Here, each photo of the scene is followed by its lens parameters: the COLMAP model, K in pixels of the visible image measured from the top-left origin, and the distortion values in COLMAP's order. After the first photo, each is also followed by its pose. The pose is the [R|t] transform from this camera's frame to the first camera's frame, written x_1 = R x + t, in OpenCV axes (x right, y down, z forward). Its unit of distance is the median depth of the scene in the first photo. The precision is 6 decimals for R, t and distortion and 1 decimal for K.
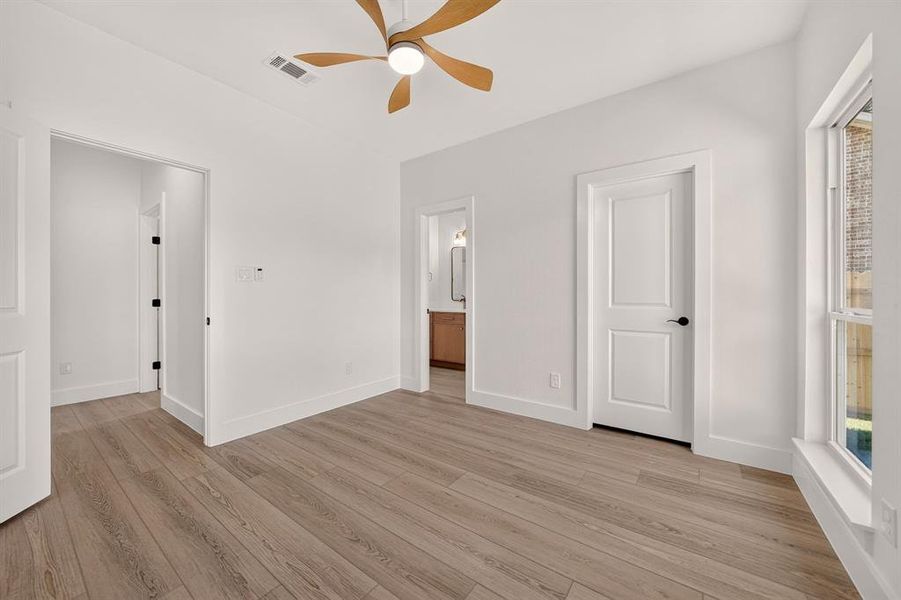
lens RADIAL K [[356.2, 0, 449.0], [0, 356.2, 298.0], [0, 0, 1]] dist [0.000297, 0.000040]
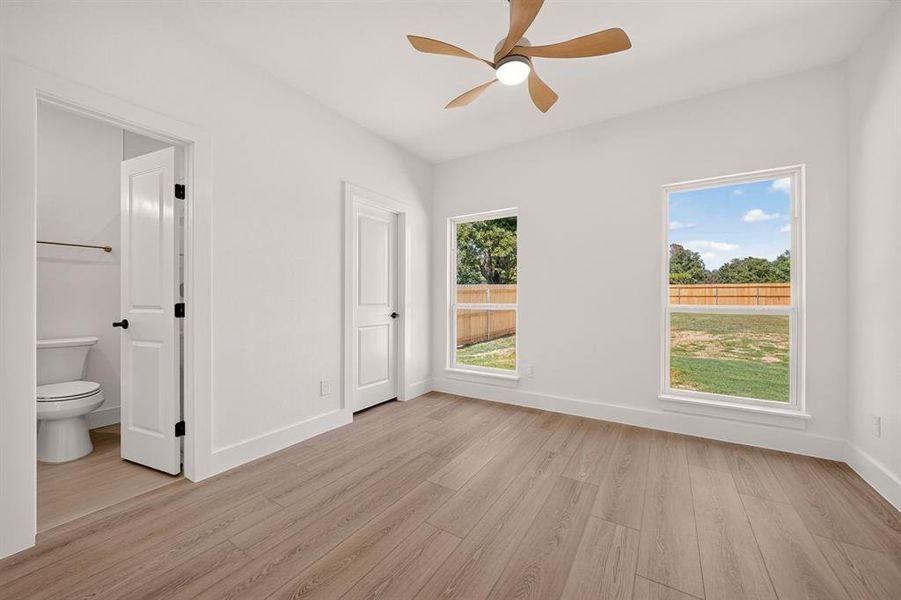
lens RADIAL K [[356.2, 0, 449.0], [0, 356.2, 298.0], [0, 0, 1]] dist [0.000297, 0.000040]
pose [[-0.111207, 0.002839, 0.993793, -0.797660], [0.005086, 0.999984, -0.002287, -0.002220], [-0.993784, 0.004800, -0.111219, 0.911447]]
